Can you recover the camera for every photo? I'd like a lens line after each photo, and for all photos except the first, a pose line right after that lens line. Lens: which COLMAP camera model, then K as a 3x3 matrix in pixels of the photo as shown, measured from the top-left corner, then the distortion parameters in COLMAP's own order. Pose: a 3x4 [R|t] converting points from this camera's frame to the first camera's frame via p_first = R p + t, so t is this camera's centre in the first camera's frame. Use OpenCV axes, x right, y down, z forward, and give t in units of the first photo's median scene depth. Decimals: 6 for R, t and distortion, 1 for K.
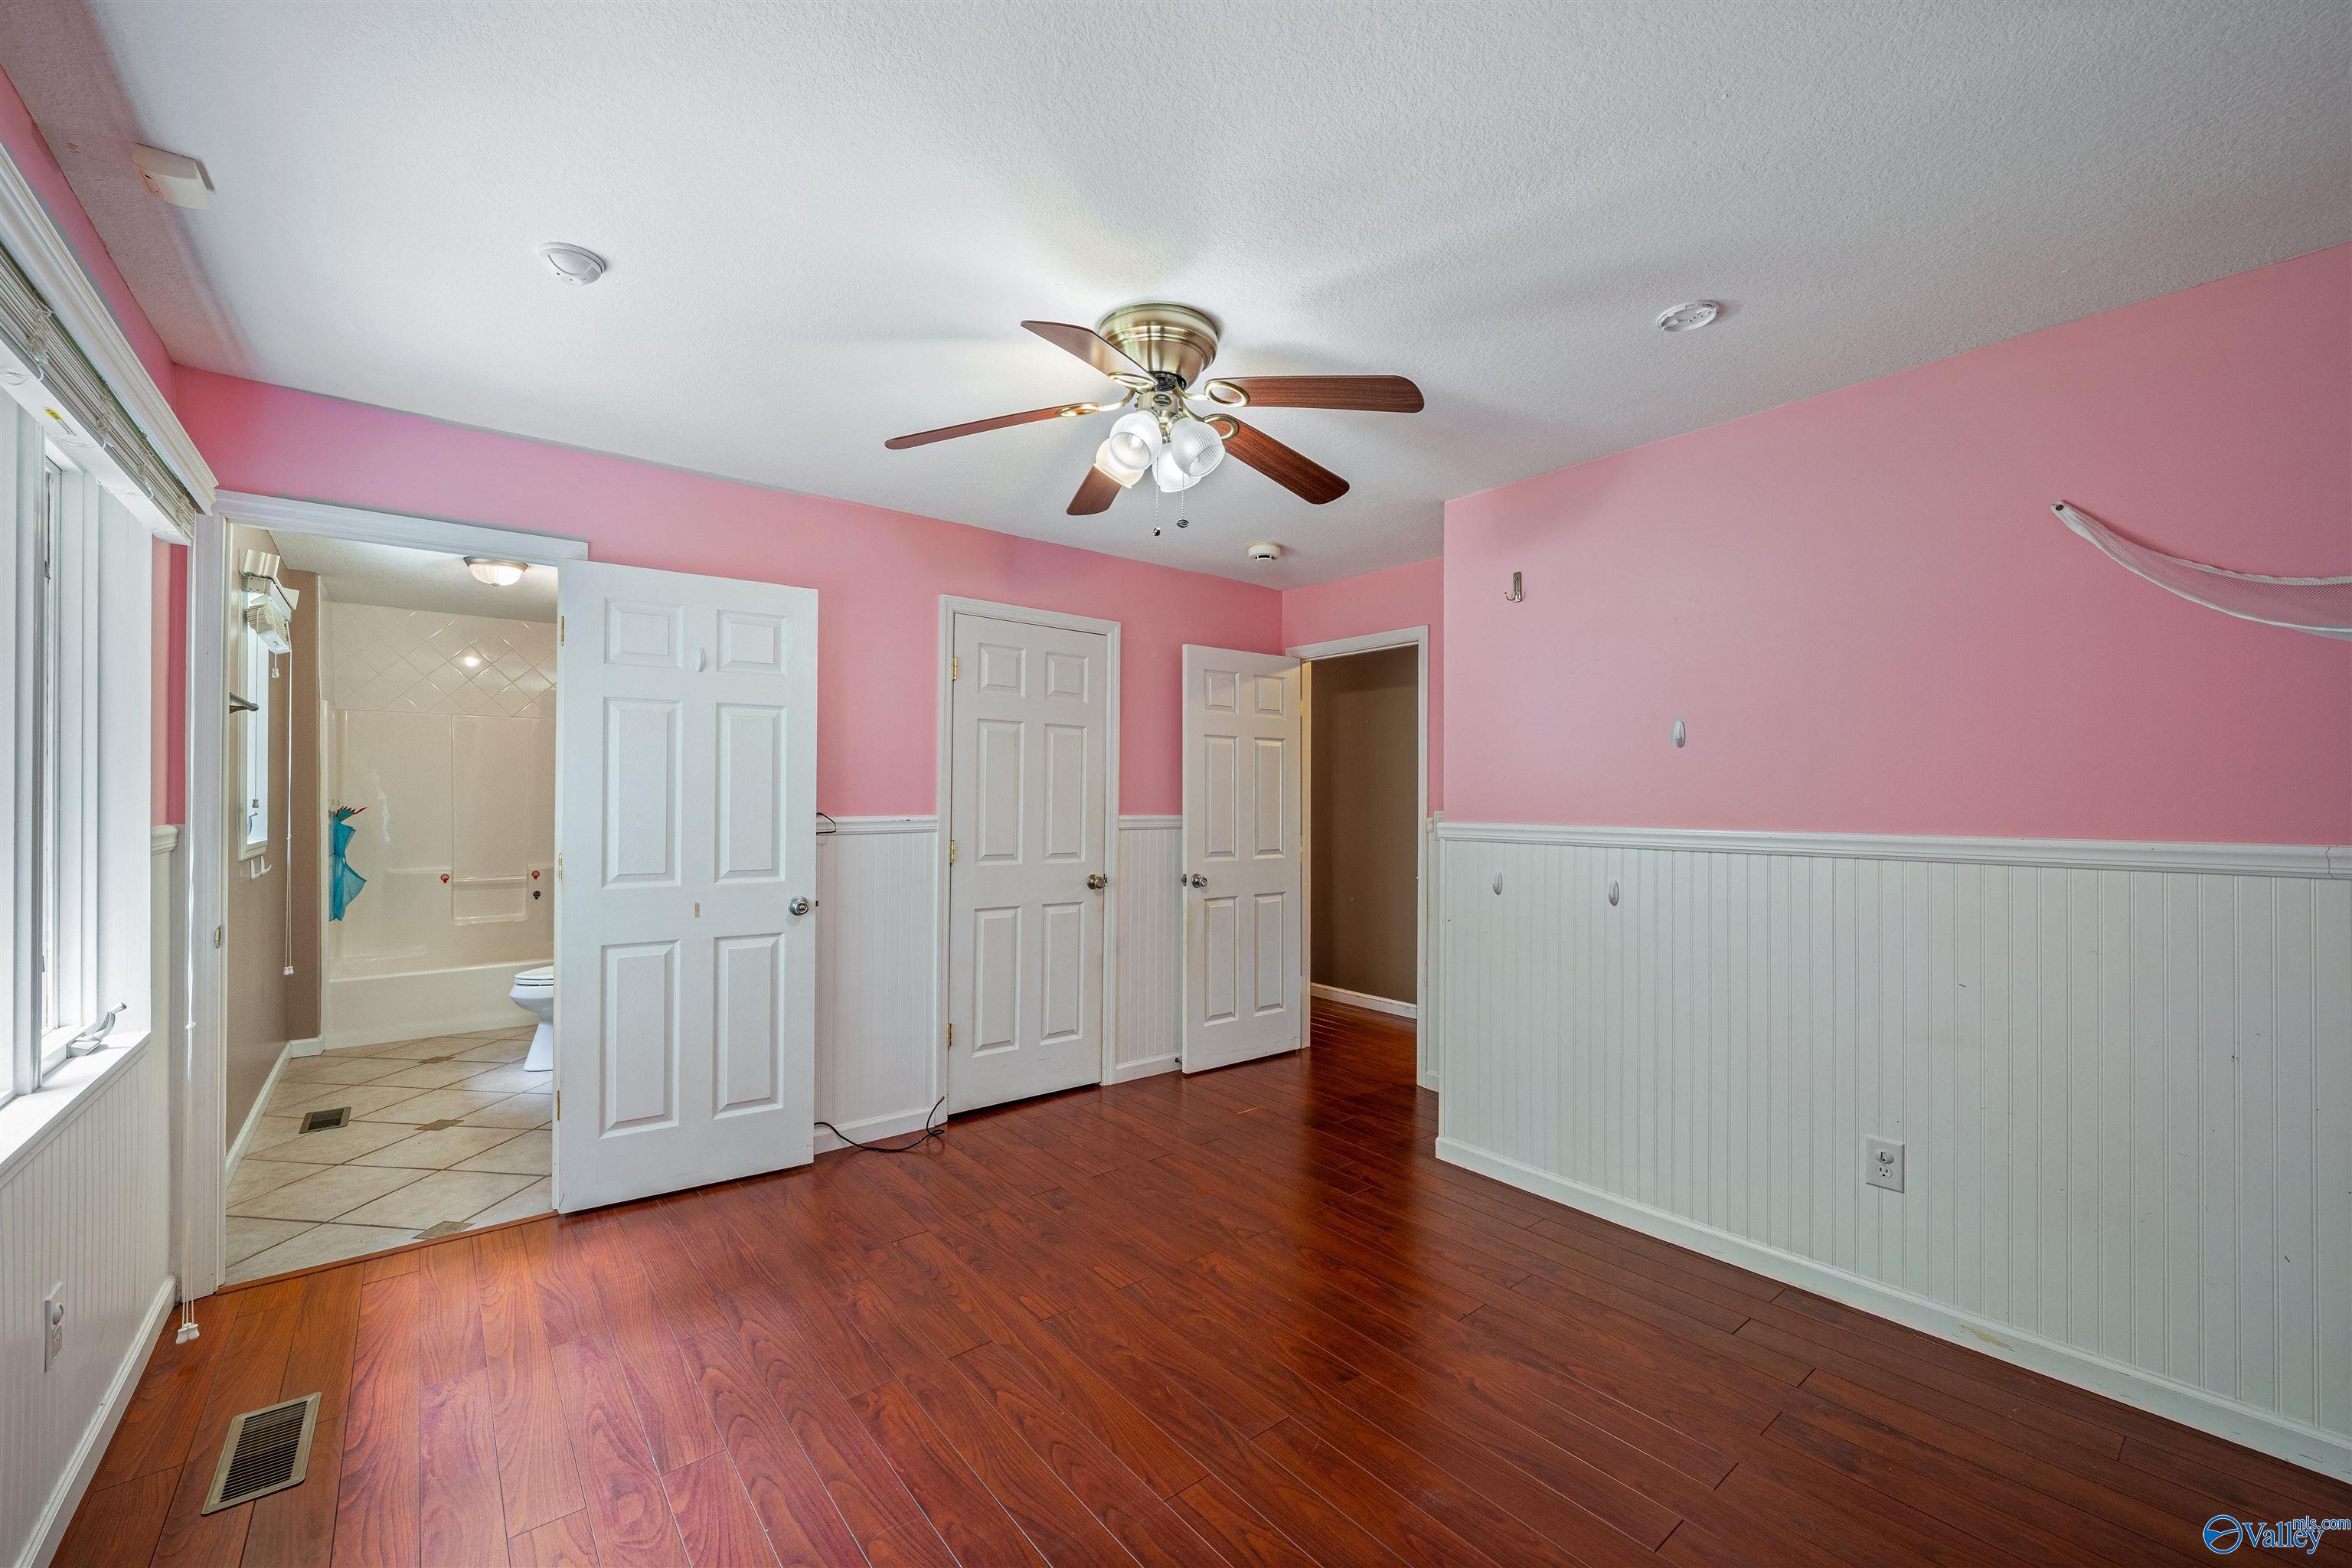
lens RADIAL K [[926.8, 0, 1167.4], [0, 926.8, 806.4], [0, 0, 1]] dist [0.000500, 0.000107]
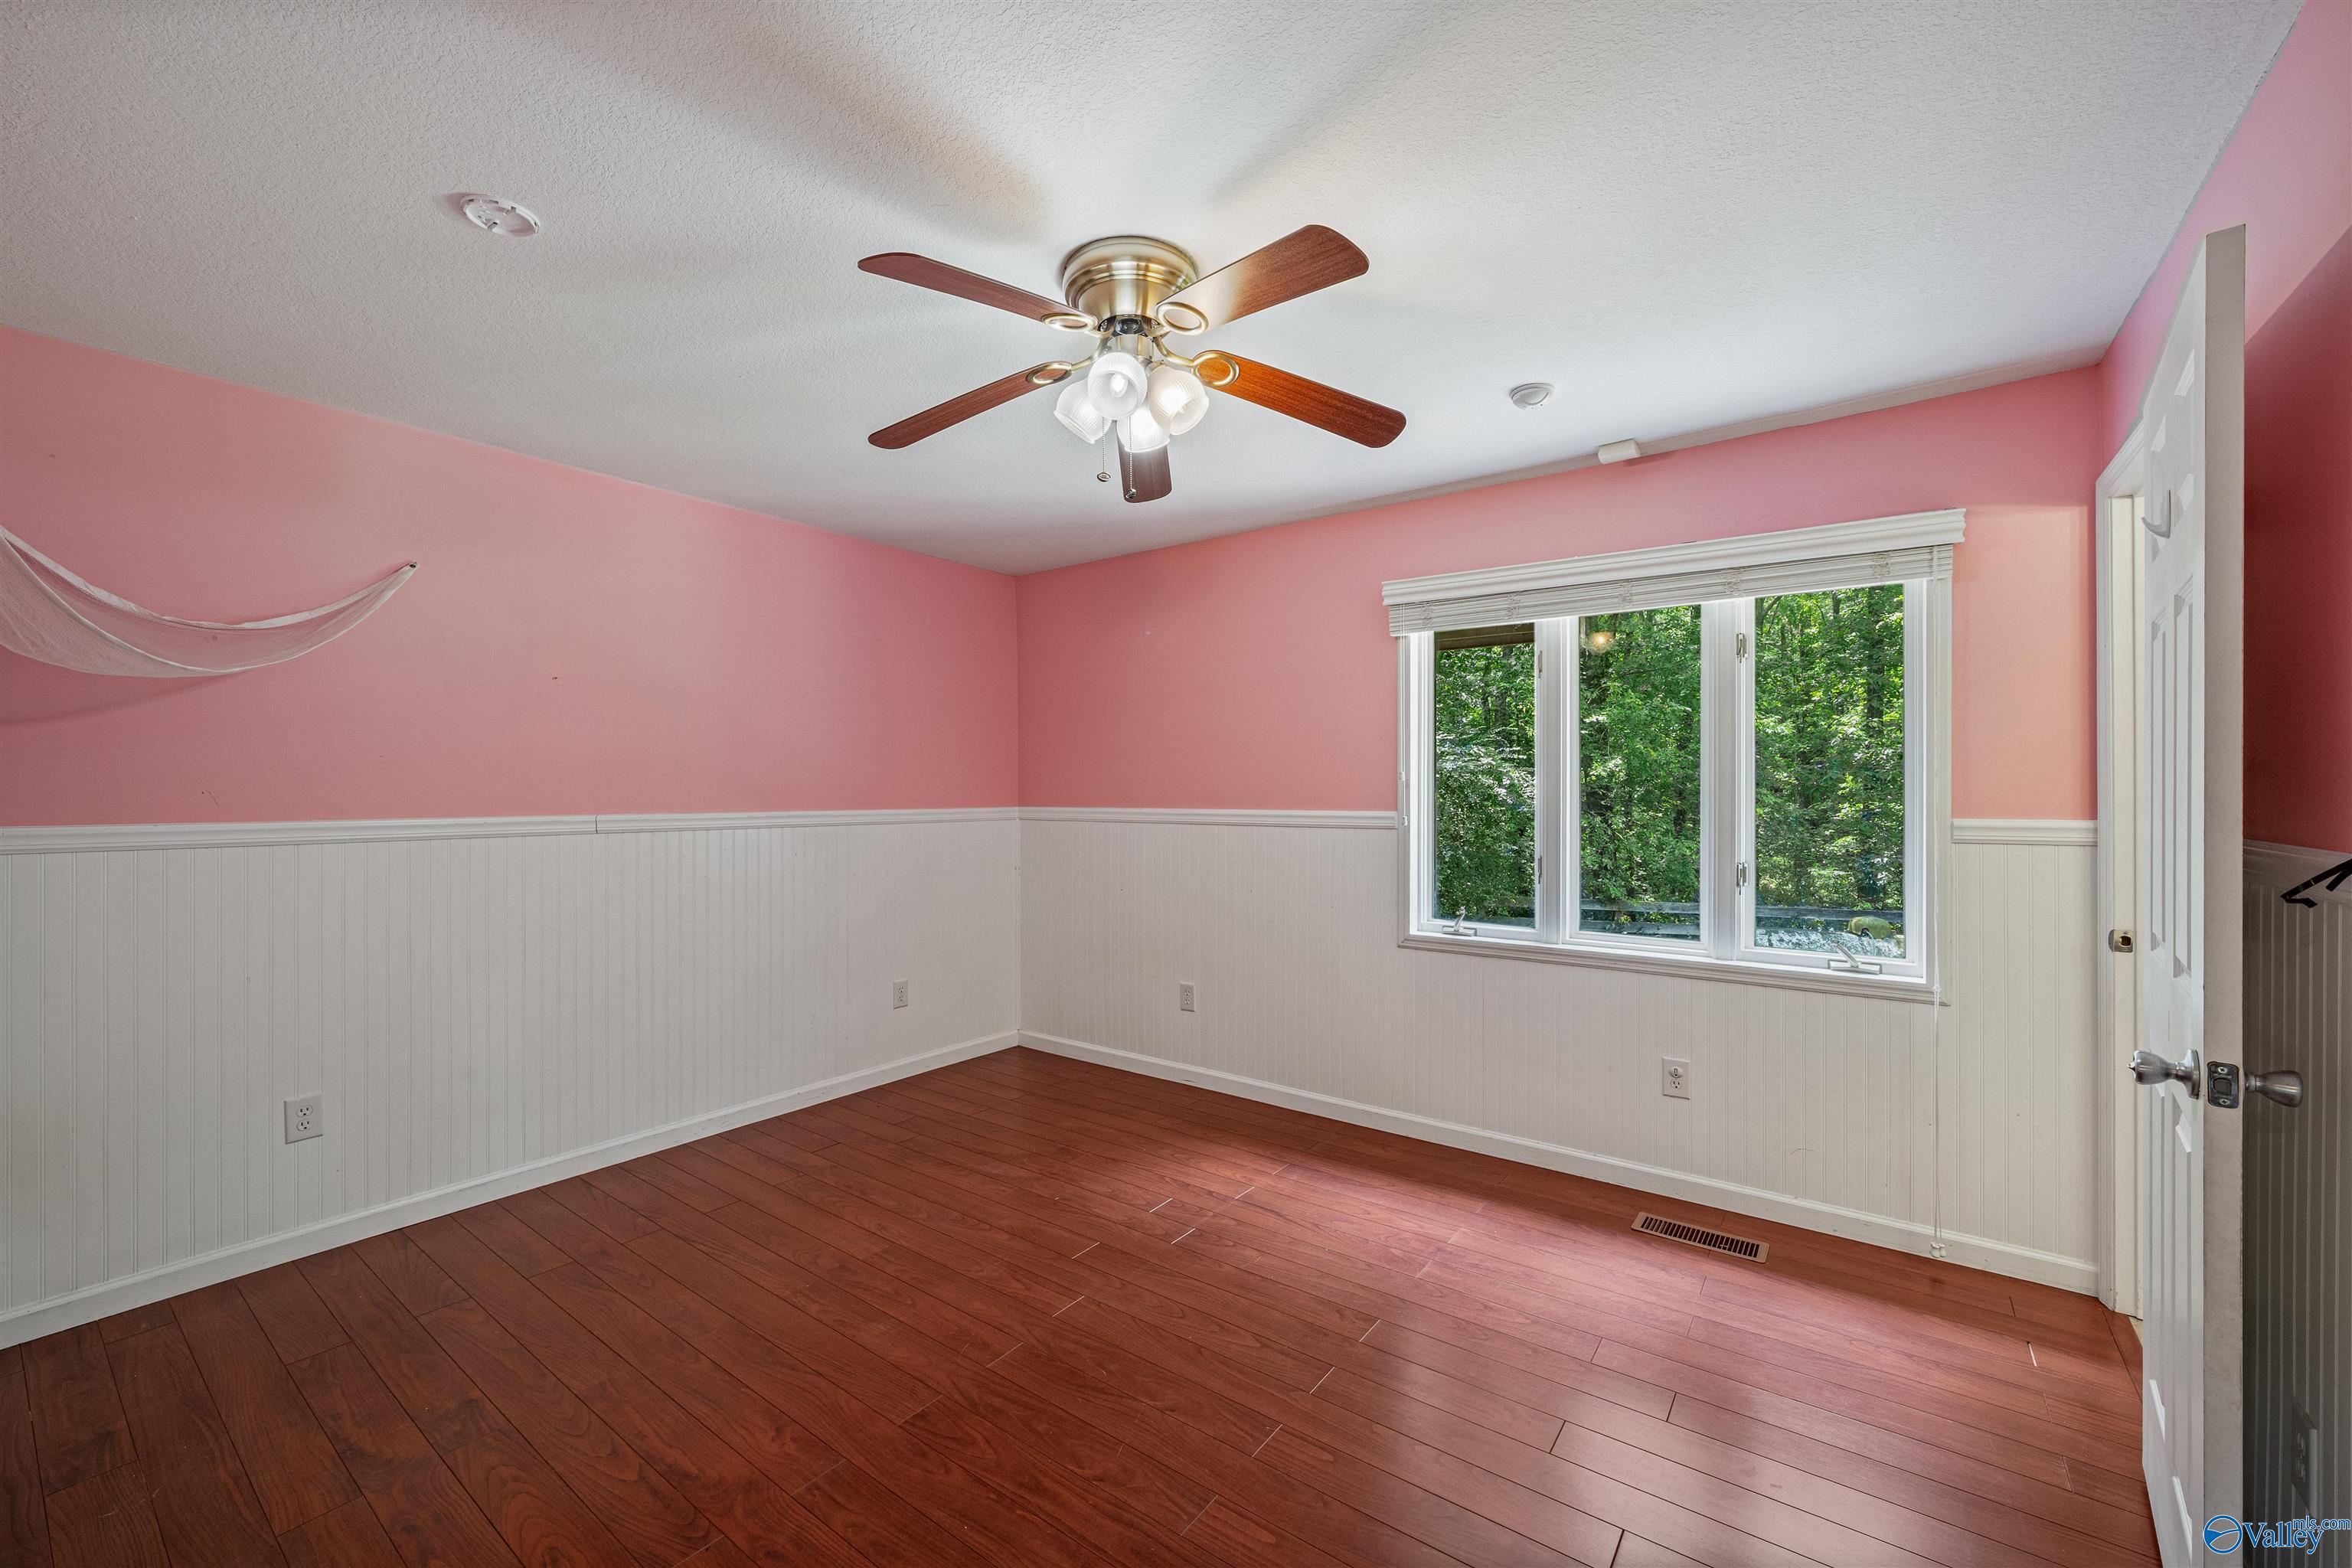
lens RADIAL K [[926.8, 0, 1167.4], [0, 926.8, 806.4], [0, 0, 1]] dist [0.000500, 0.000107]
pose [[-0.970130, 0.000867, -0.242585, 0.078856], [-0.001136, 0.999966, 0.008114, -0.001398], [0.242584, 0.008147, -0.970096, 0.875109]]
